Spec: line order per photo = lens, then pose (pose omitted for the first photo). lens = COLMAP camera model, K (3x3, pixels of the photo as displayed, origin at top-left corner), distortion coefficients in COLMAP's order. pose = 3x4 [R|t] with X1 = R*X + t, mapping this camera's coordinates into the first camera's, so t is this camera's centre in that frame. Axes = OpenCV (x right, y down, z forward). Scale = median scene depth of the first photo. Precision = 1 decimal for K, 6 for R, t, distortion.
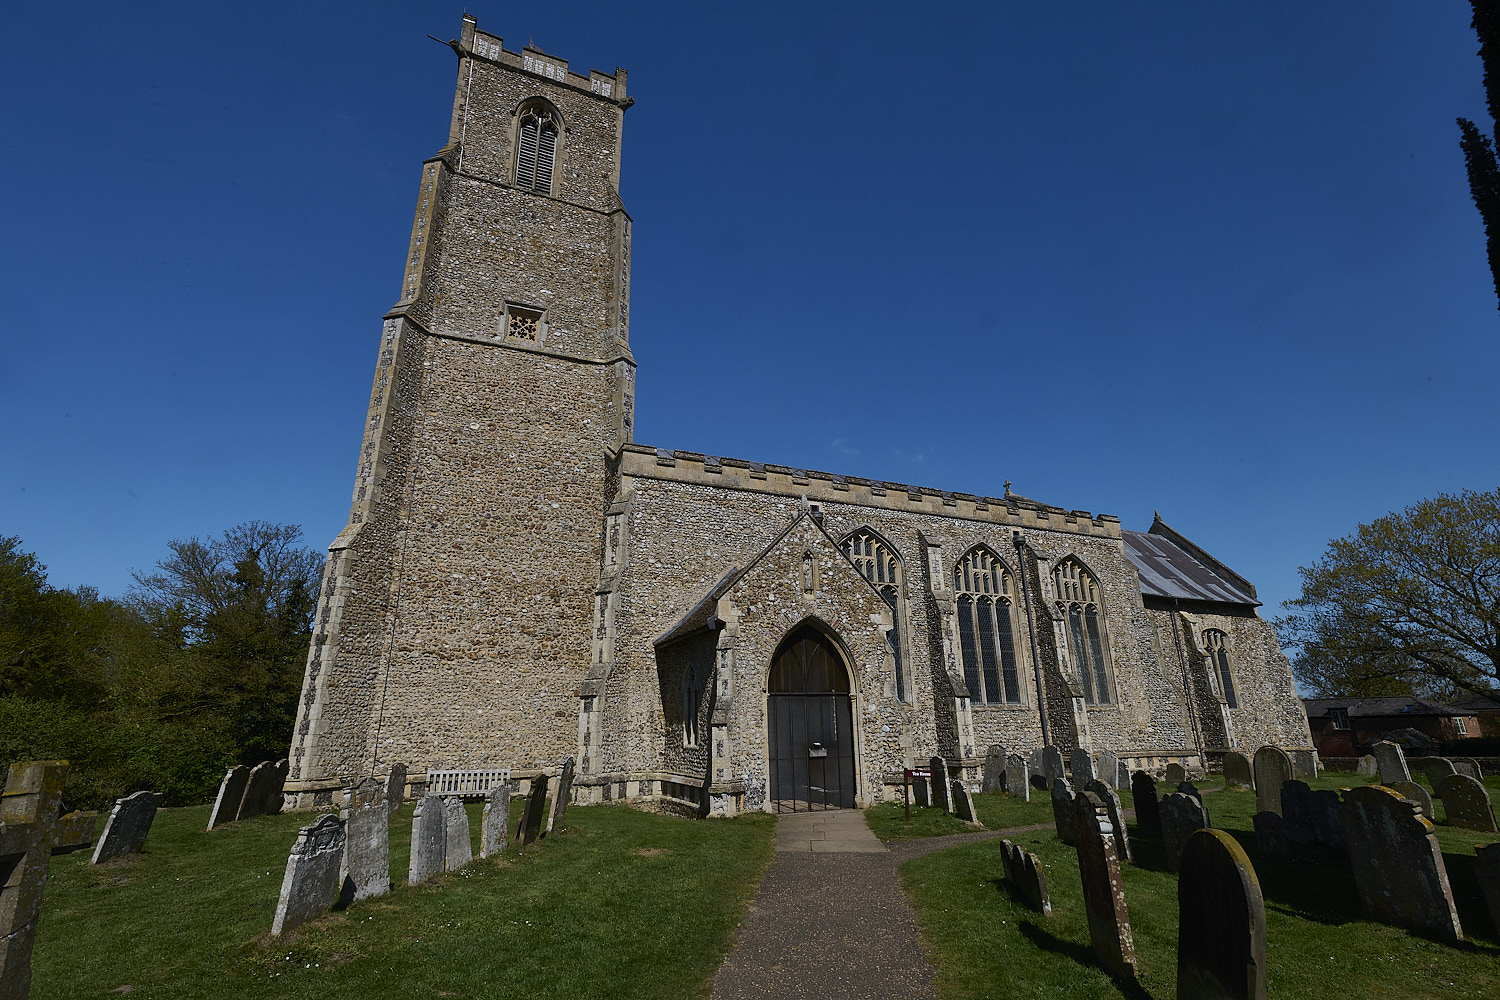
lens RADIAL K [[733.2, 0, 758.6], [0, 733.2, 495.8], [0, 0, 1]] dist [0.015656, 0.000017]
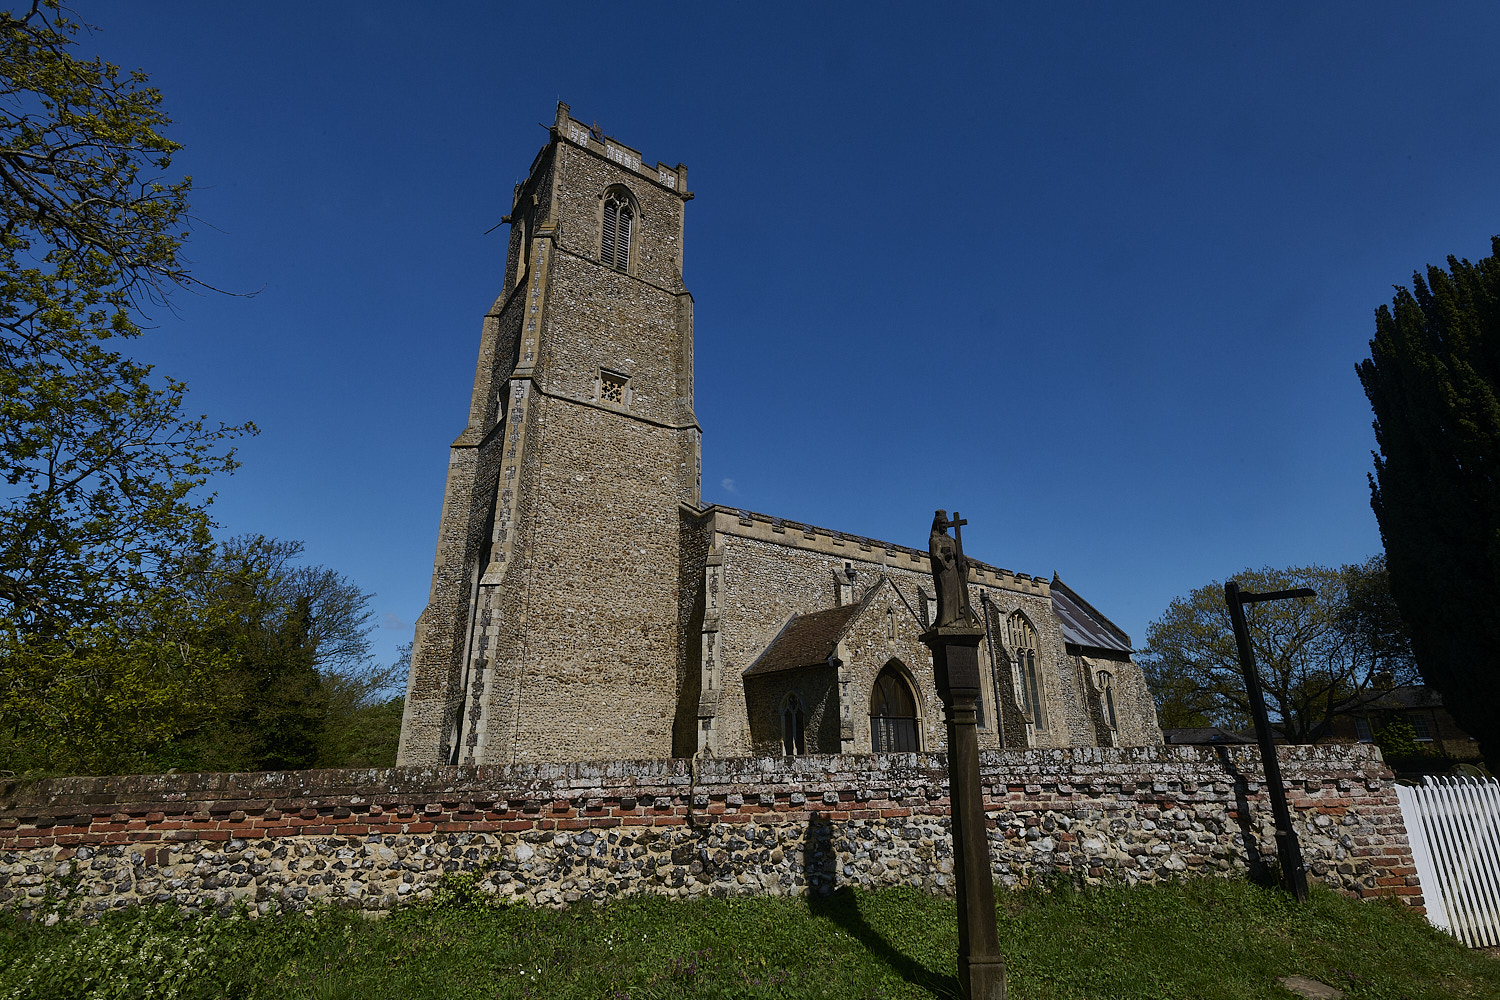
lens RADIAL K [[785.1, 0, 750.2], [0, 785.1, 482.3], [0, 0, 1]] dist [0.003191, 0.000455]
pose [[0.972754, 0.078824, 0.218030, -0.361118], [-0.071426, 0.996577, -0.041623, -0.051661], [-0.220565, 0.024916, 0.975054, -0.230911]]
